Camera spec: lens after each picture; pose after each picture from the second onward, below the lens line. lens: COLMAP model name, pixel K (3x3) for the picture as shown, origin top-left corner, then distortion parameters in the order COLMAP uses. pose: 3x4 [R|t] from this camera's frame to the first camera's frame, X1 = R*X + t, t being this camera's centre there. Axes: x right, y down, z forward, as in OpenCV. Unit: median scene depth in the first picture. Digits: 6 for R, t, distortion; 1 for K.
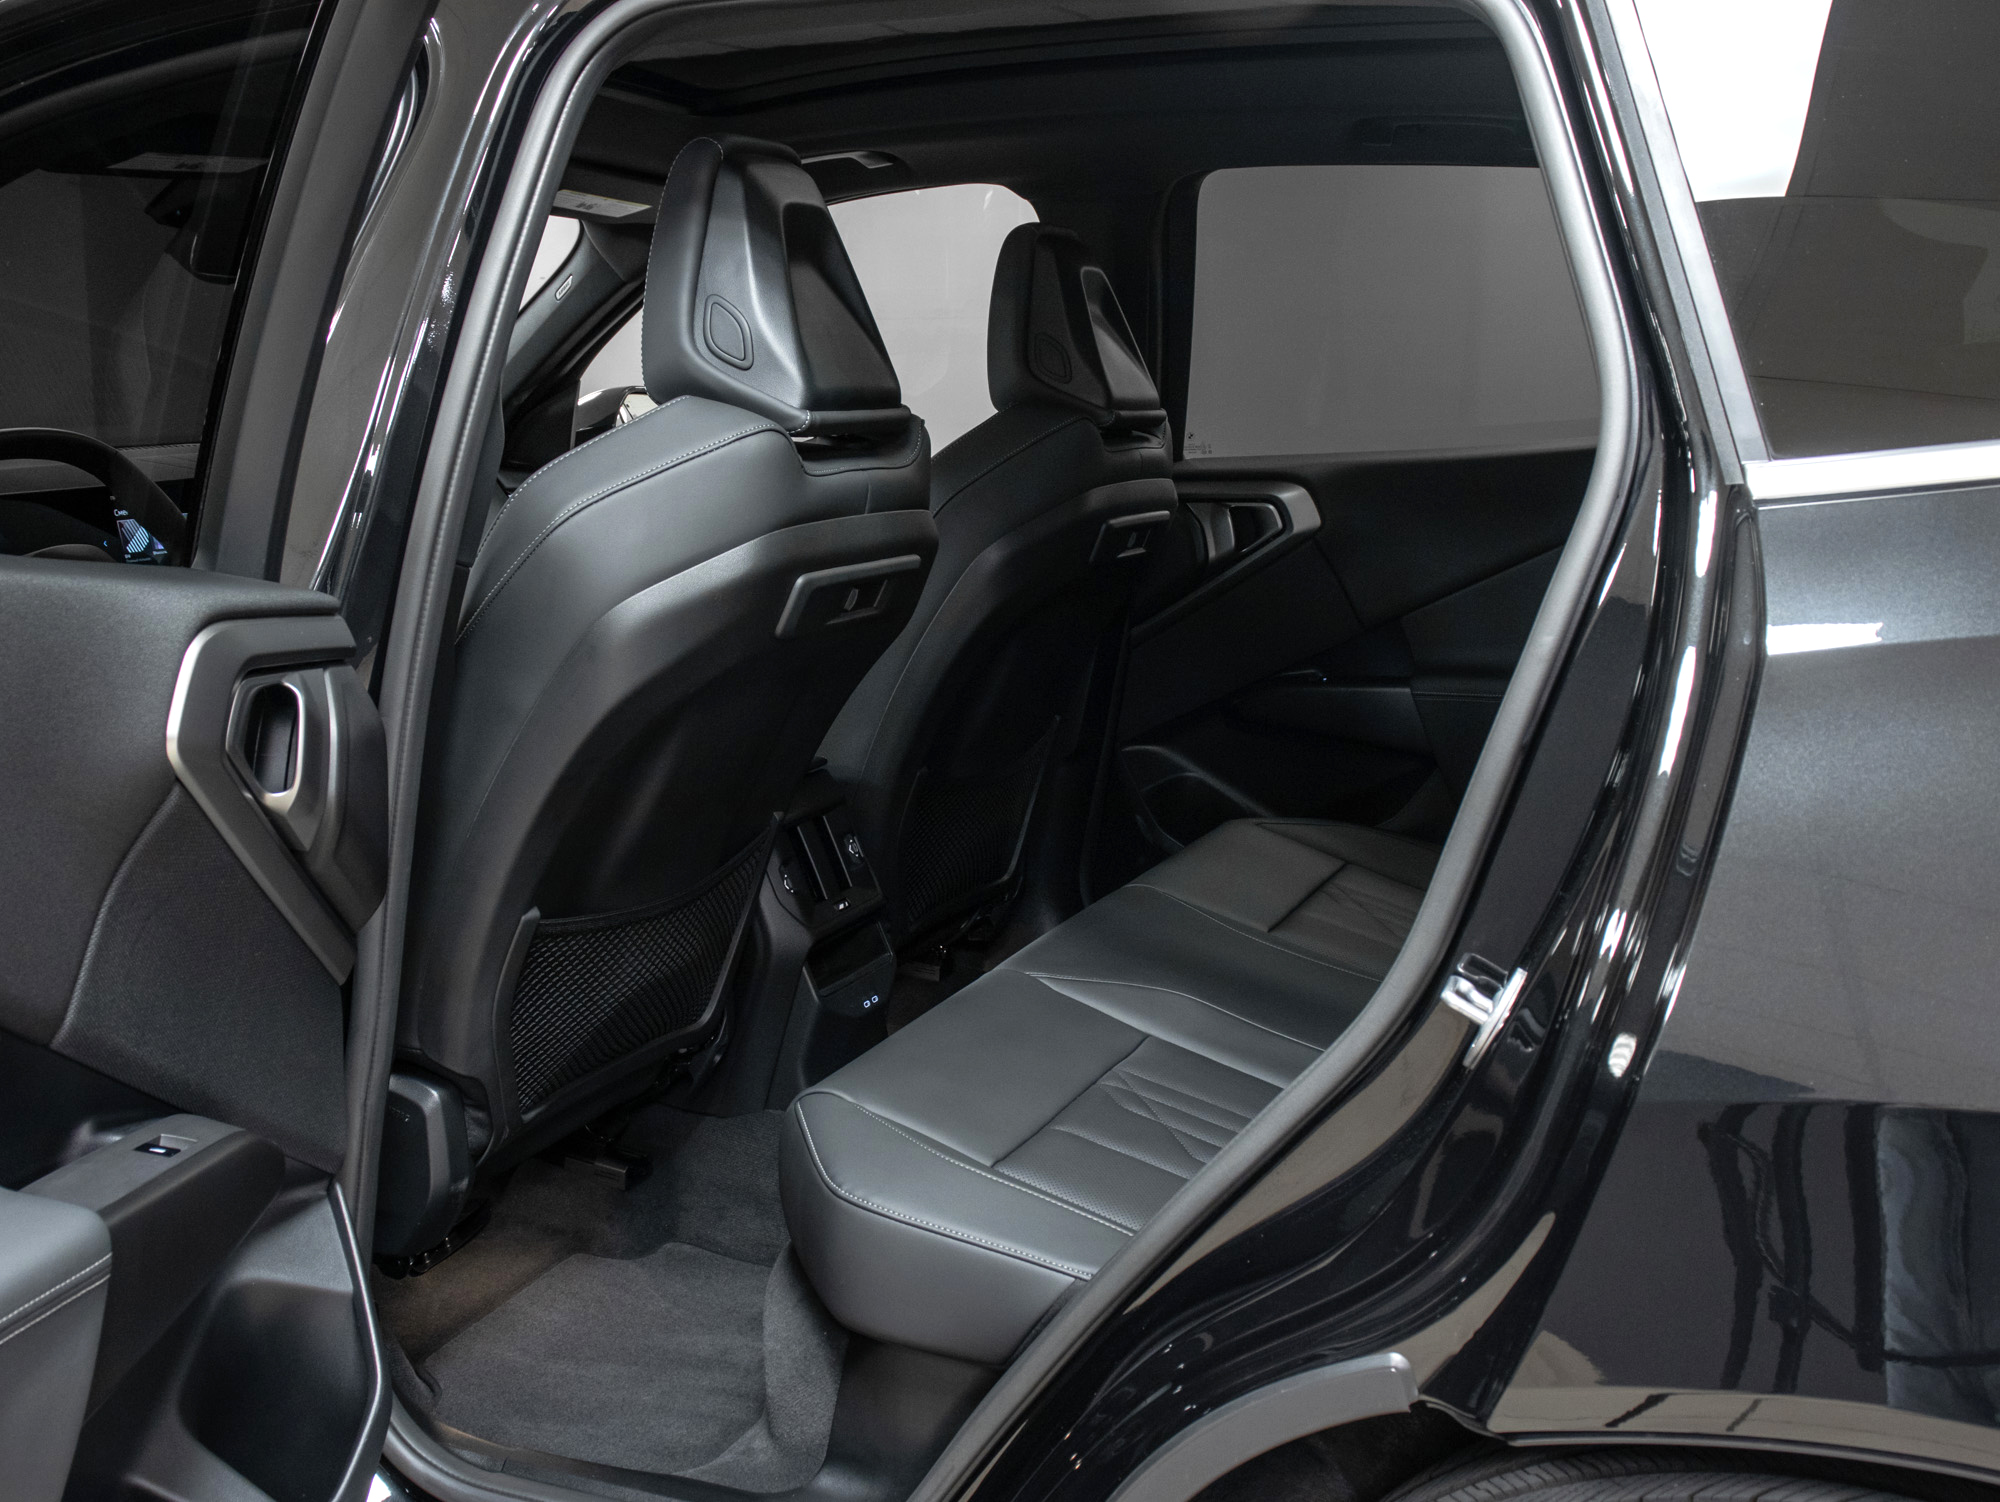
lens RADIAL K [[1990.0, 0, 999.0], [0, 1990.0, 820.6], [0, 0, 1]] dist [-0.173367, 0.170270]
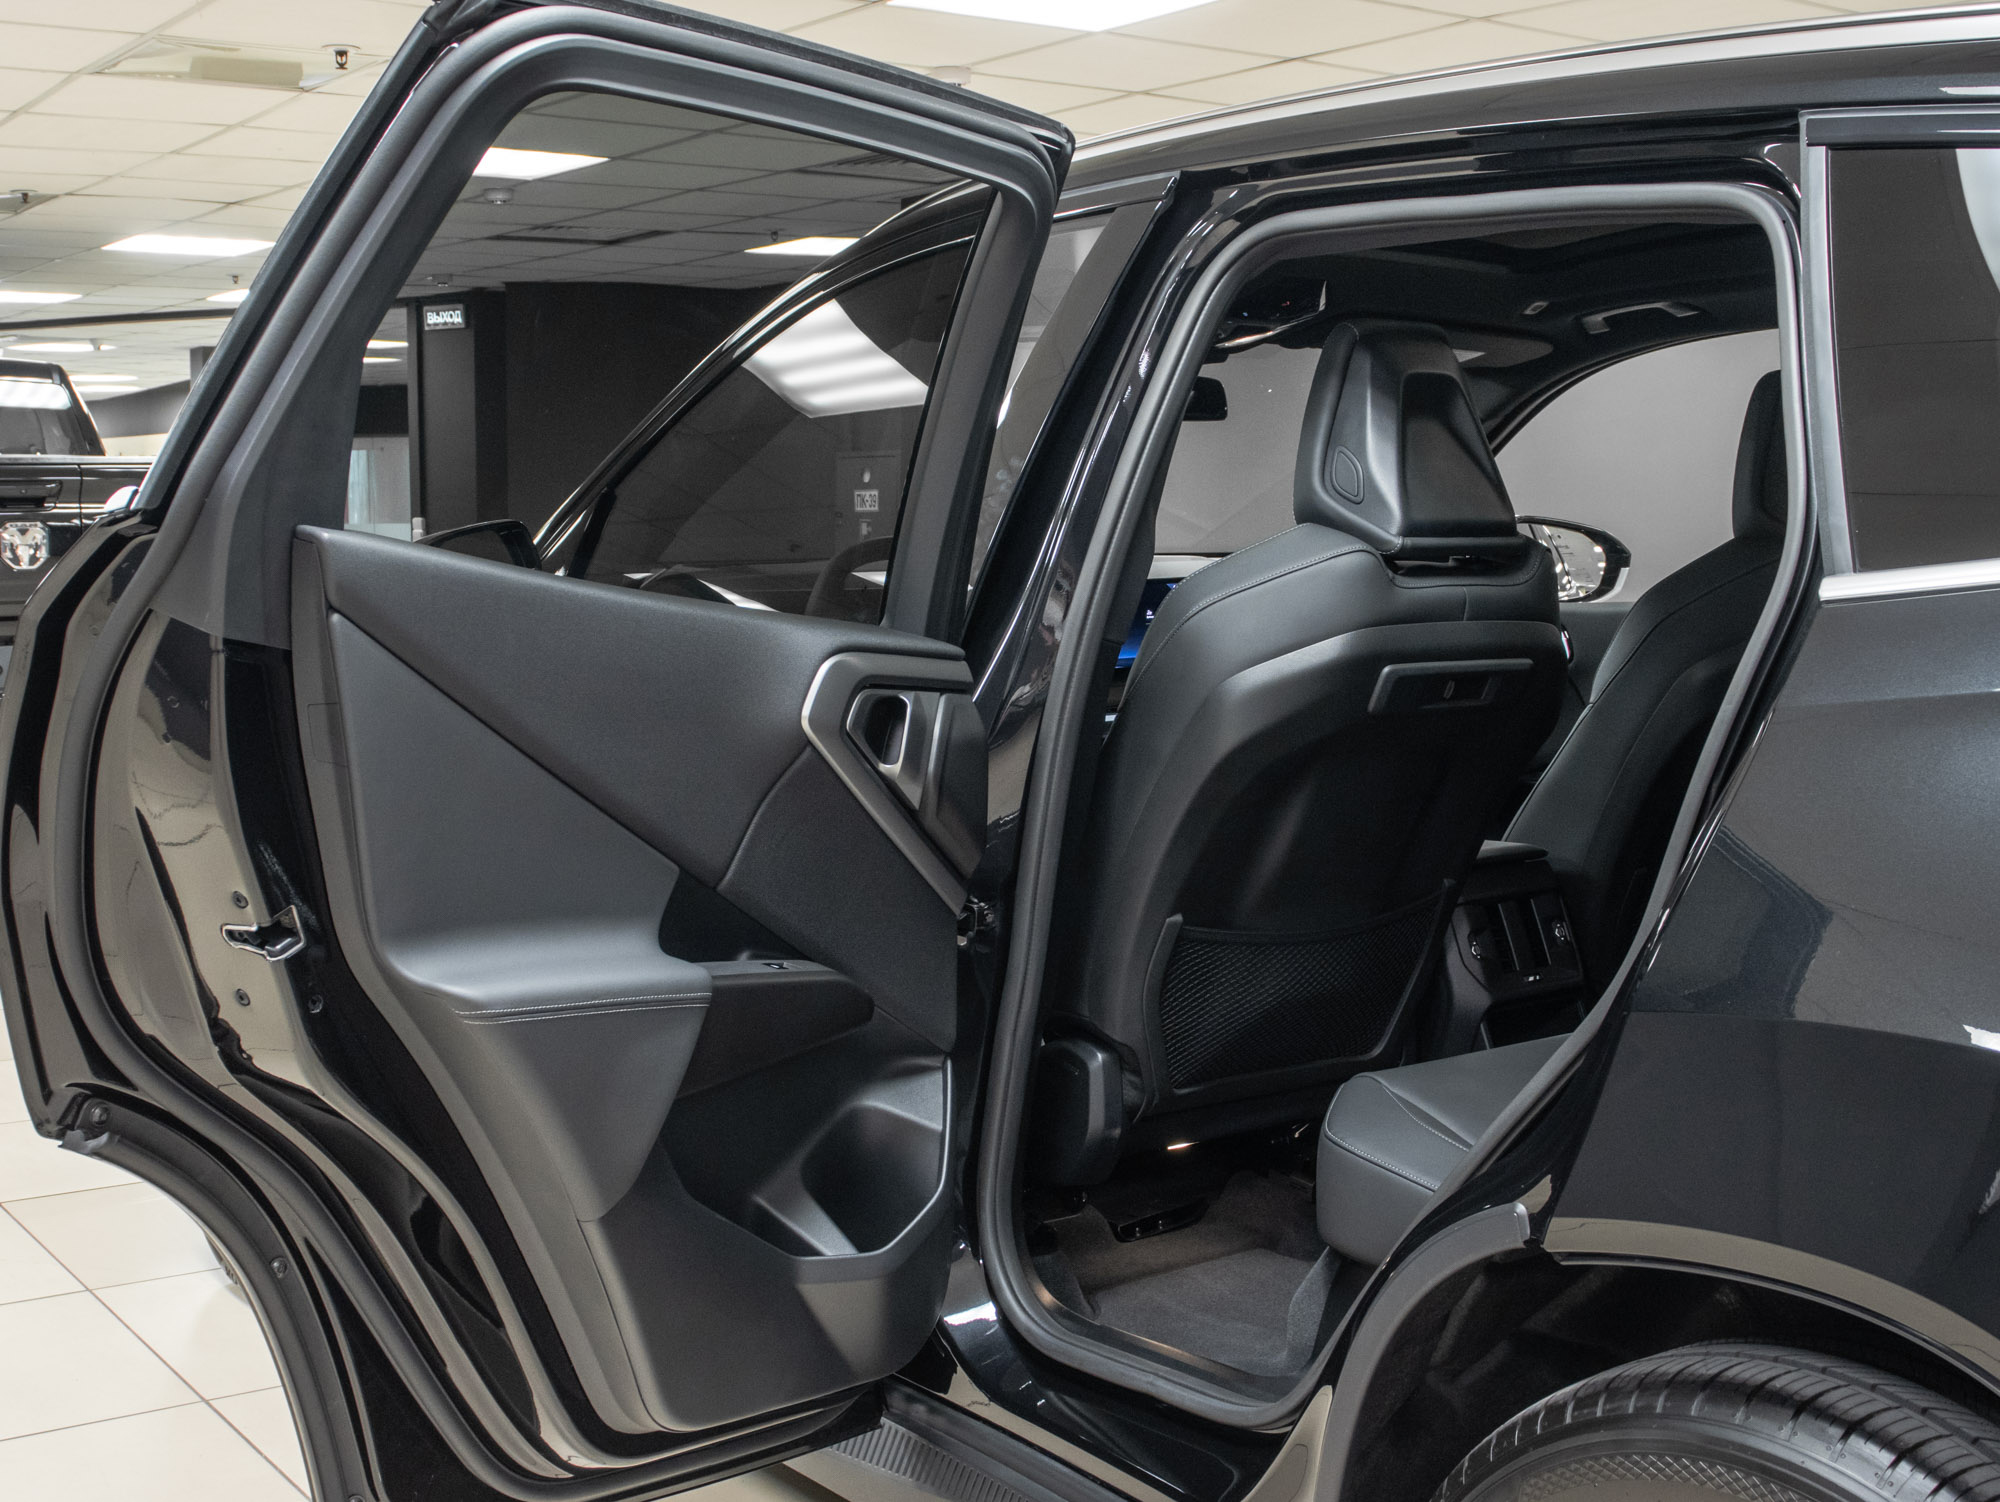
lens RADIAL K [[1904.1, 0, 1000.0], [0, 1904.1, 751.0], [0, 0, 1]] dist [-0.081846, 0.002716]
pose [[0.898712, 0.059672, -0.434461, 0.205506], [-0.099908, 0.992507, -0.070350, 0.040078], [0.427008, 0.106631, 0.897939, -0.188196]]
